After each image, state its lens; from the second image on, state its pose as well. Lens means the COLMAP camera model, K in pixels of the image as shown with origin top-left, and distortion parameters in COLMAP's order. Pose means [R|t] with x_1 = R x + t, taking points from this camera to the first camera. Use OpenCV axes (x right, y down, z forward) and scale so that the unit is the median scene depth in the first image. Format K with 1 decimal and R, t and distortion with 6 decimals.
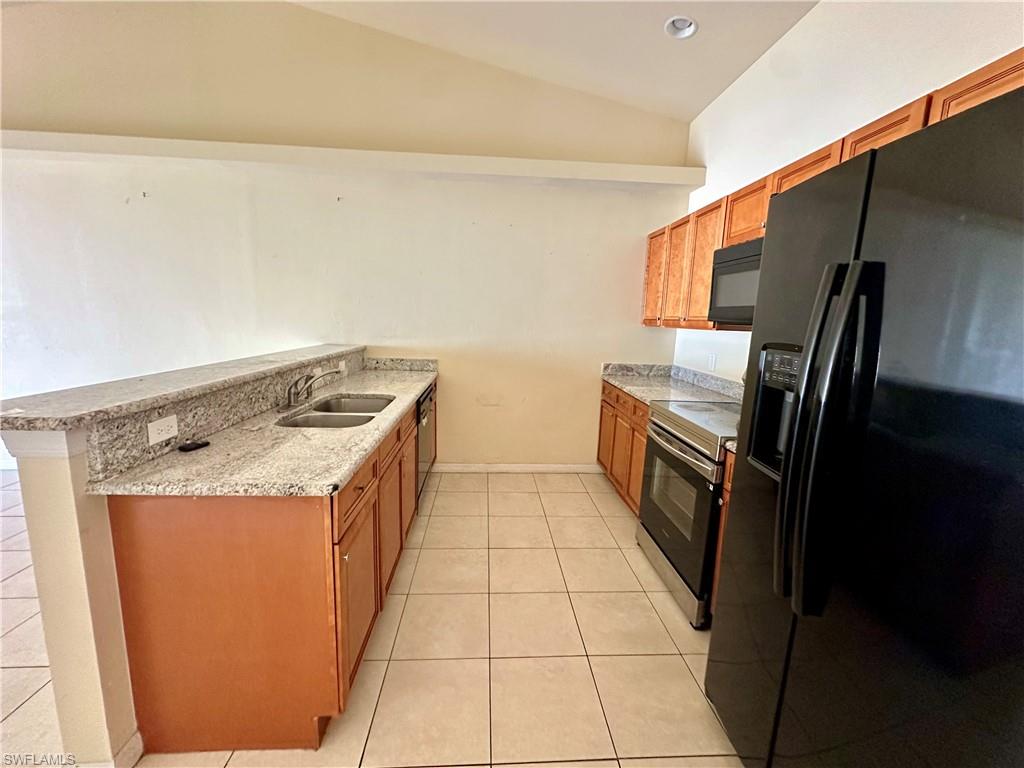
lens RADIAL K [[408.5, 0, 512.0], [0, 408.5, 384.0], [0, 0, 1]] dist [-0.002429, 0.000243]
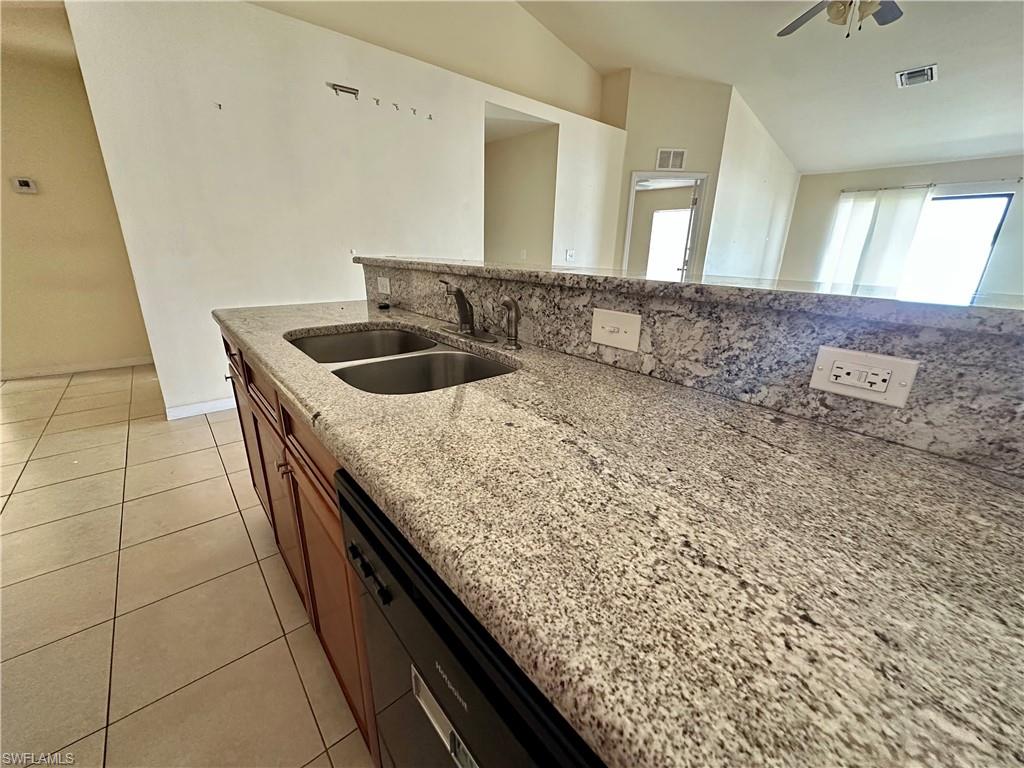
lens RADIAL K [[408.5, 0, 512.0], [0, 408.5, 384.0], [0, 0, 1]] dist [-0.002429, 0.000243]
pose [[-0.797216, 0.135131, -0.588375, -0.269766], [-0.150775, 0.899171, 0.410802, -0.172596], [0.584562, 0.416210, -0.696460, 1.837583]]
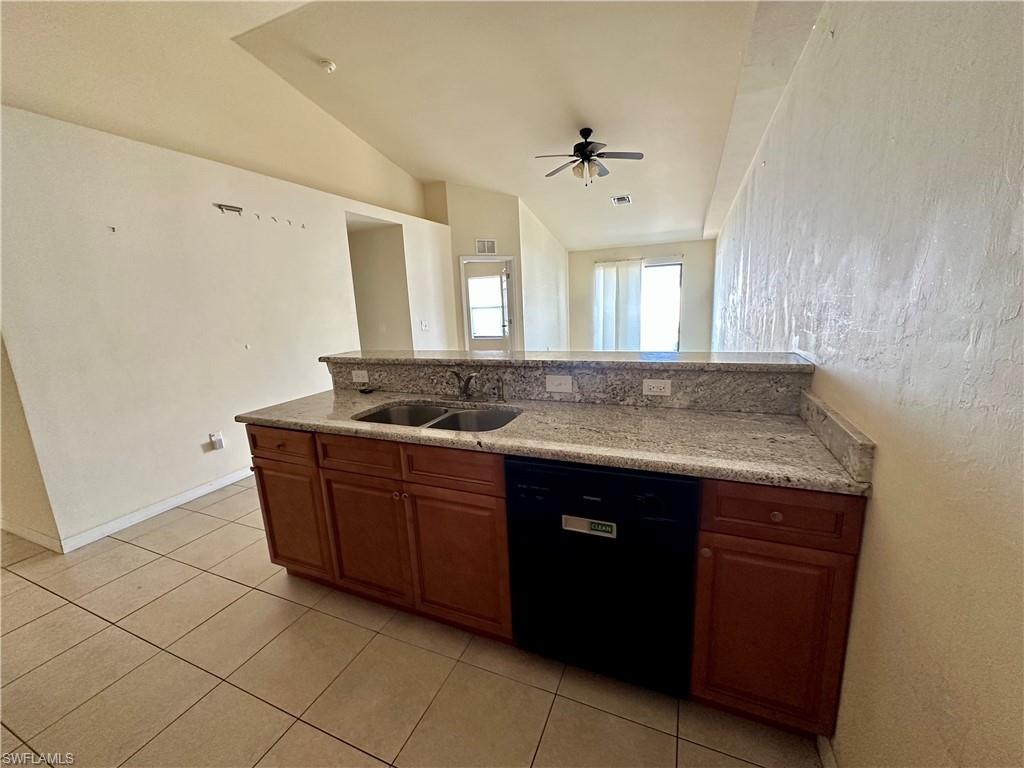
lens RADIAL K [[408.5, 0, 512.0], [0, 408.5, 384.0], [0, 0, 1]] dist [-0.002429, 0.000243]
pose [[-0.451618, 0.161544, -0.877465, 0.364352], [-0.115755, 0.964551, 0.237154, -0.293073], [0.884671, 0.208674, -0.416909, 1.870201]]
